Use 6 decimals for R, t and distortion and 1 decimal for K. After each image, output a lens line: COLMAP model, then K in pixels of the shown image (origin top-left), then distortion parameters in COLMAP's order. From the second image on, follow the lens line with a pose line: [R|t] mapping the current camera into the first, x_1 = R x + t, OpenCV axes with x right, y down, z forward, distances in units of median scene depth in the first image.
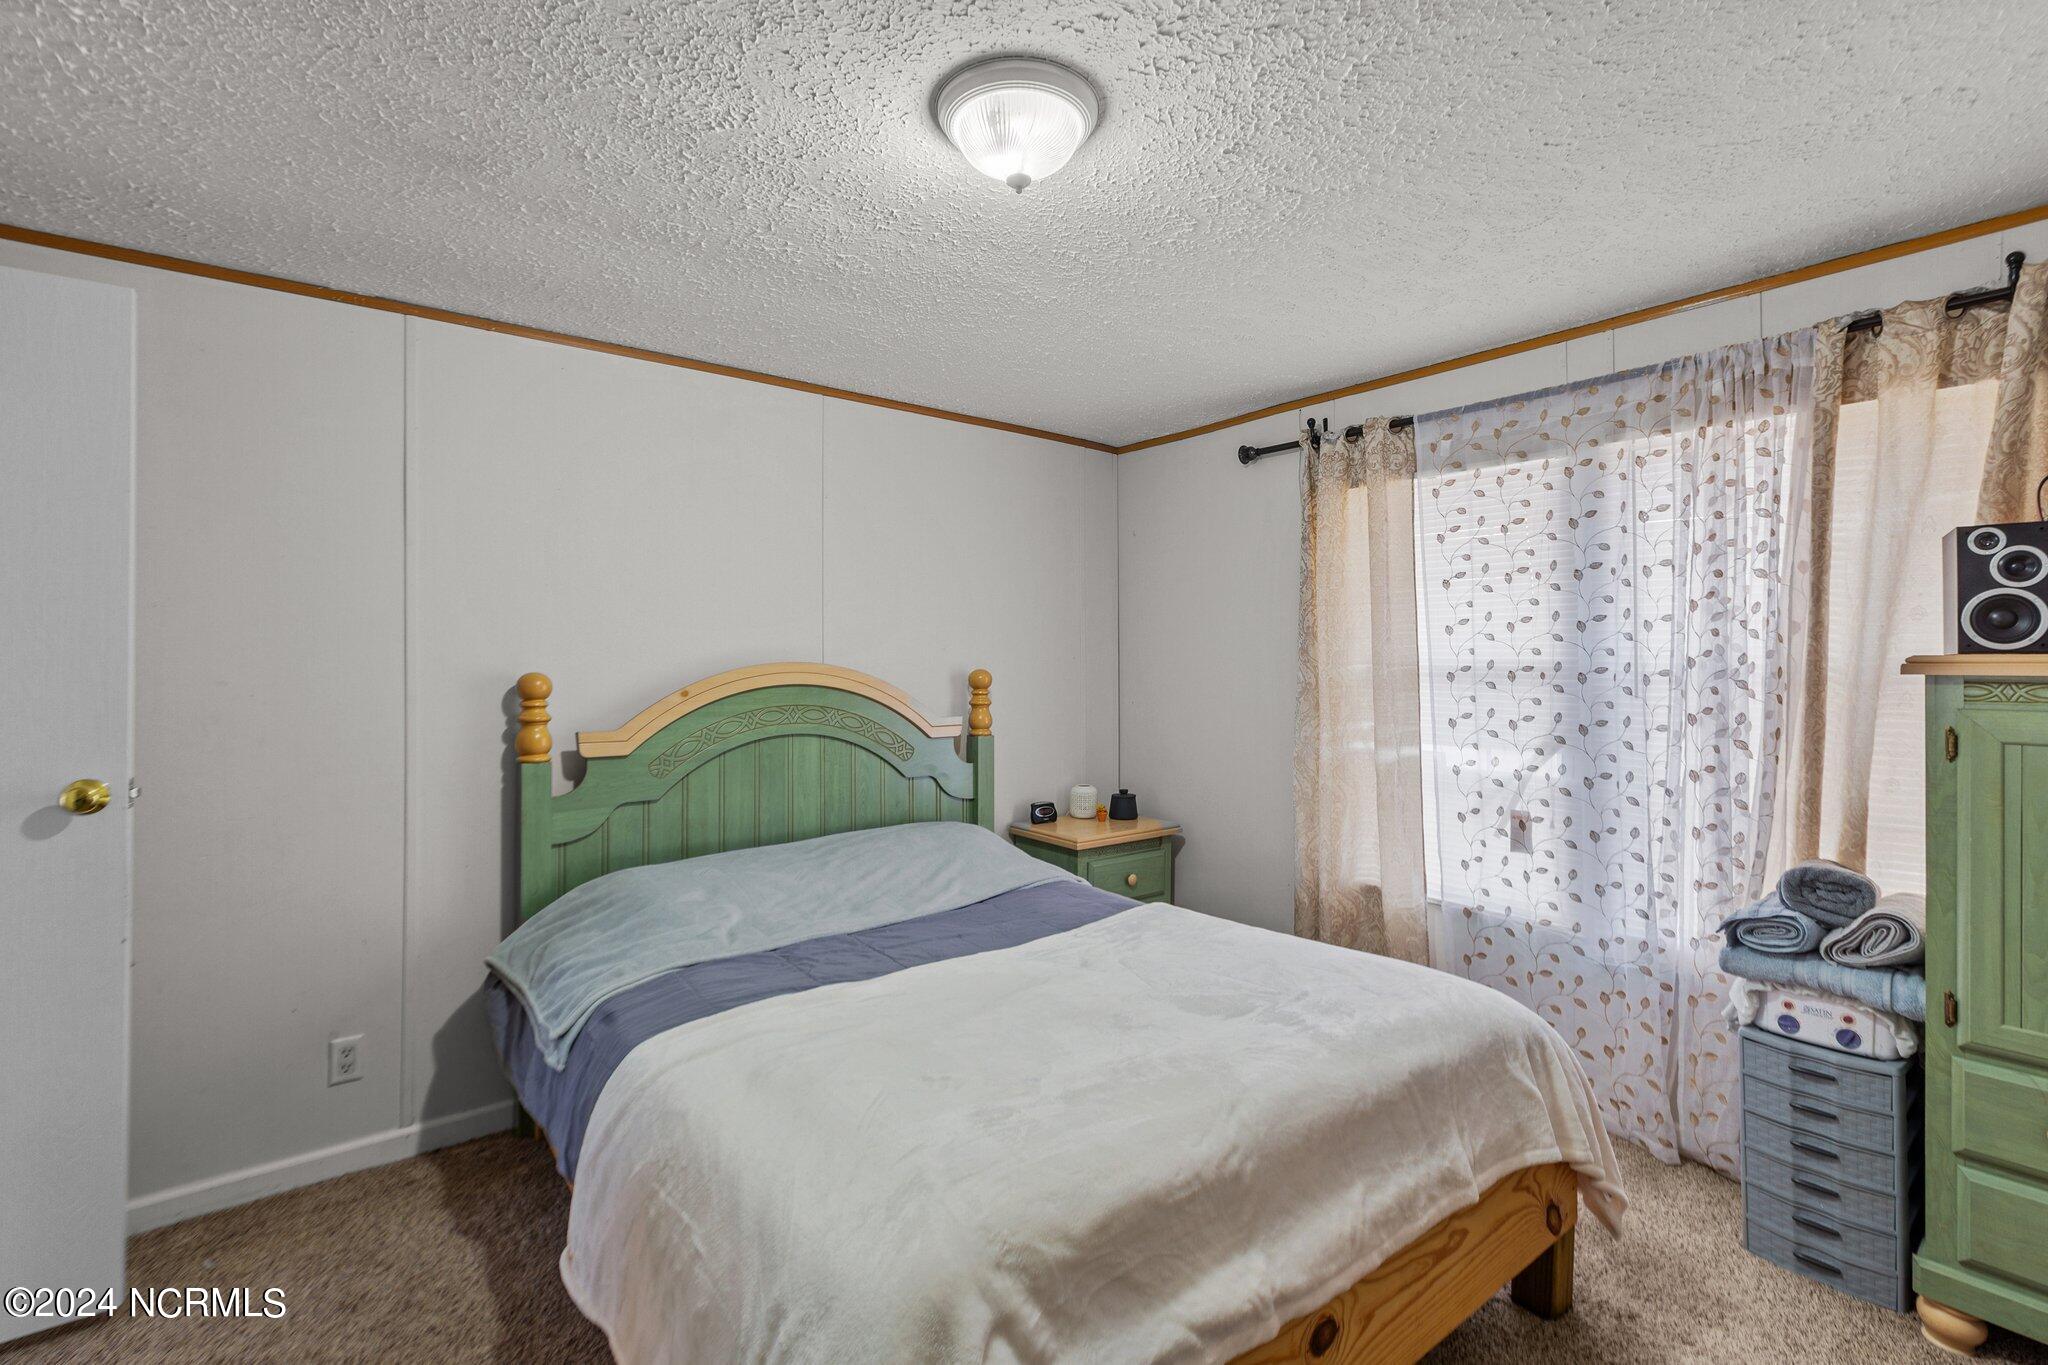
lens RADIAL K [[922.8, 0, 1028.1], [0, 922.8, 657.8], [0, 0, 1]] dist [-0.000463, -0.000039]
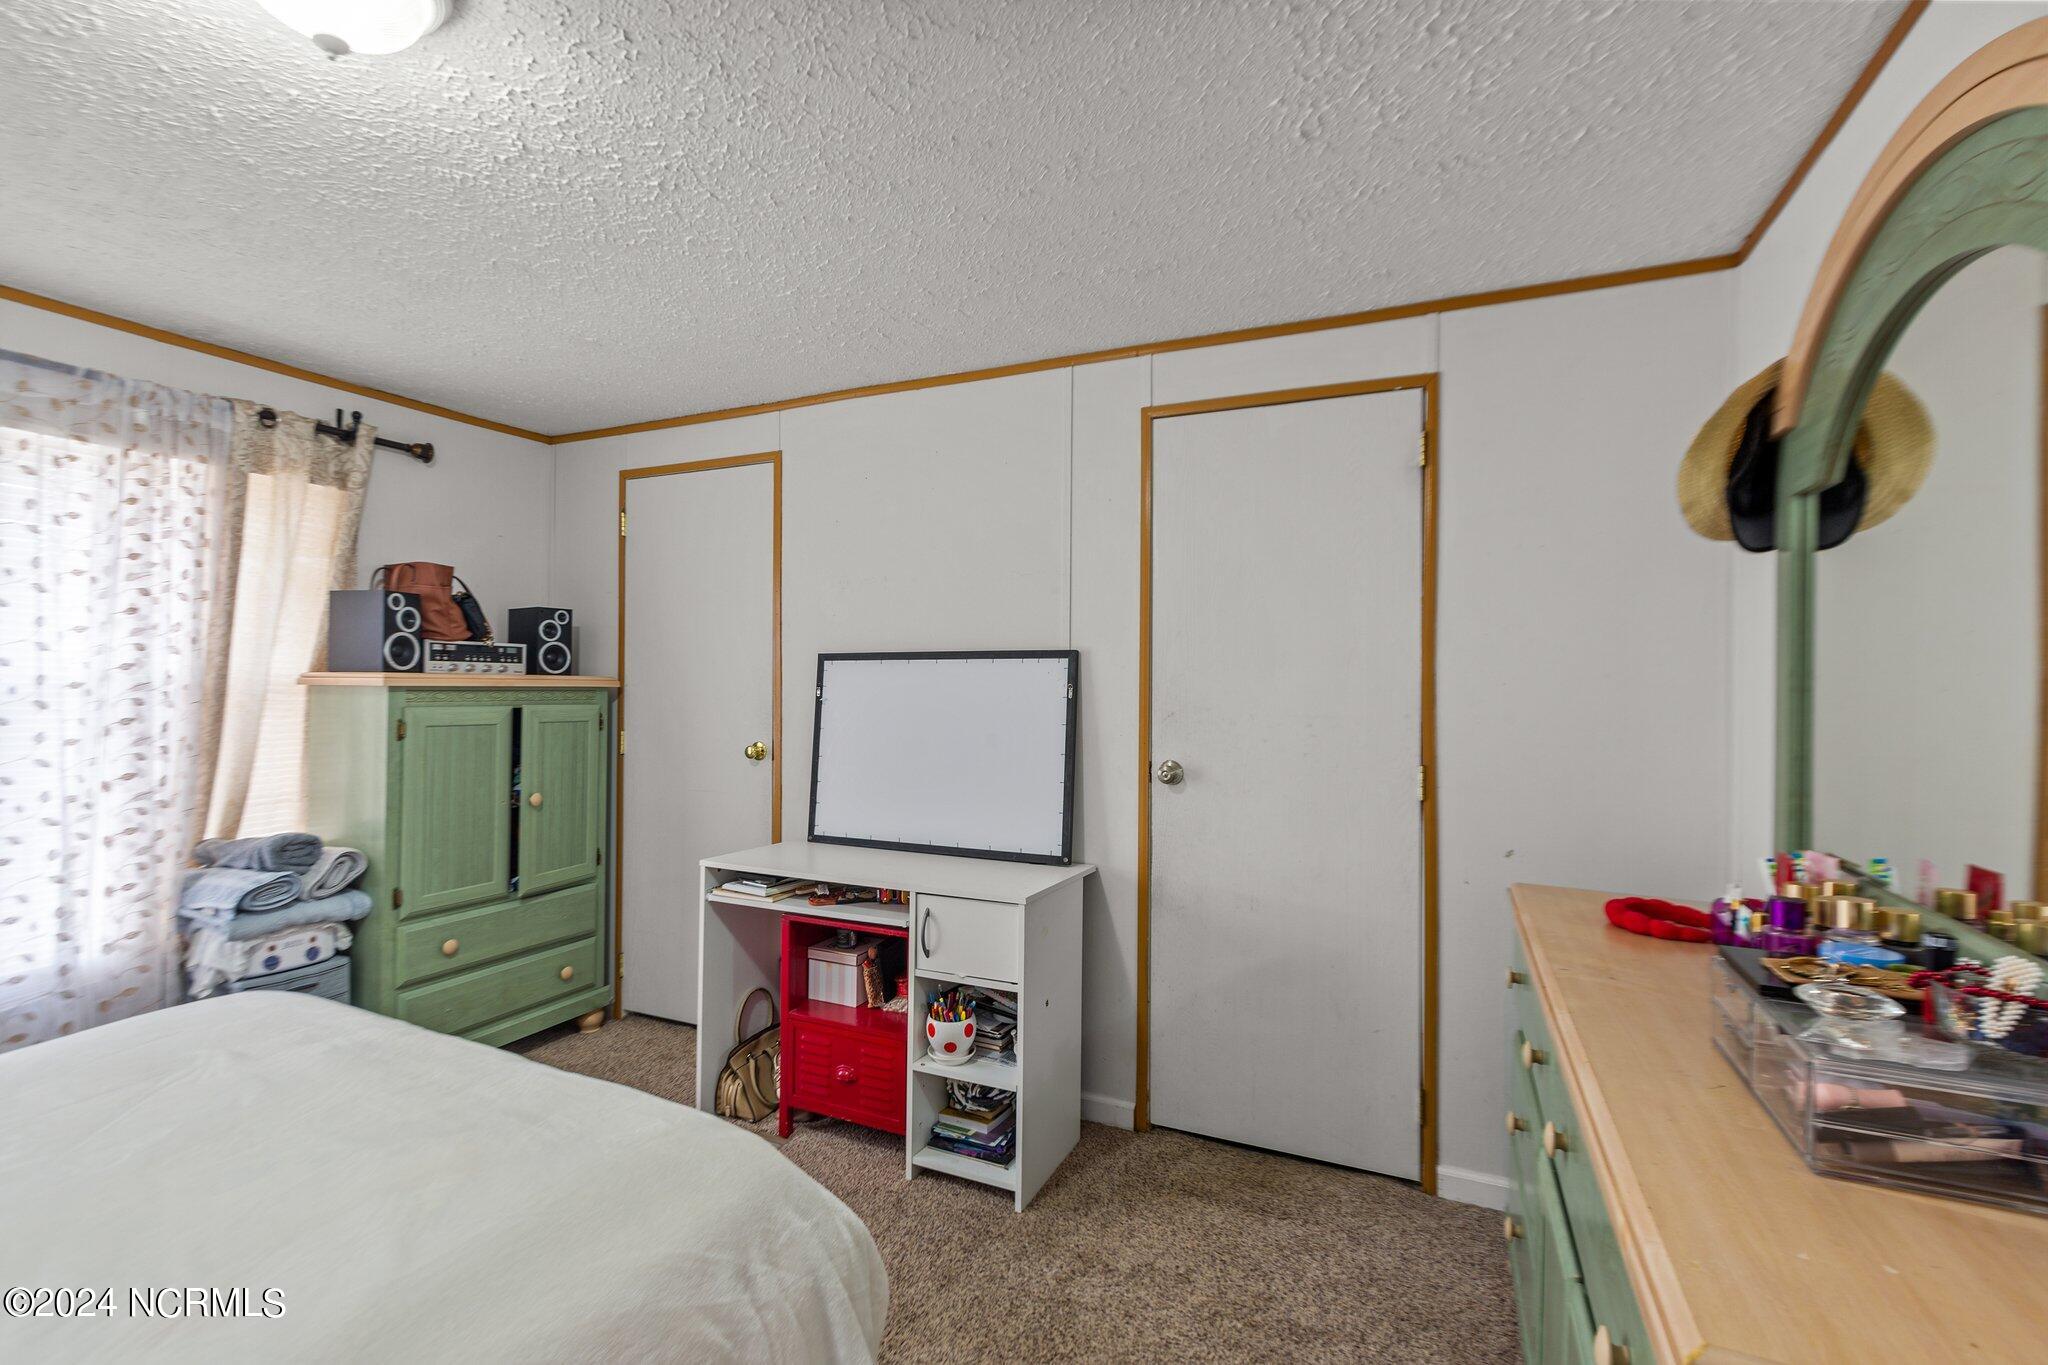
lens RADIAL K [[926.8, 0, 1024.0], [0, 926.8, 682.5], [0, 0, 1]] dist [0.000167, -0.000079]
pose [[-0.459105, -0.004001, 0.888373, -0.760052], [-0.014030, 0.999898, -0.002747, 0.002229], [-0.888271, -0.013725, -0.459114, 0.662759]]
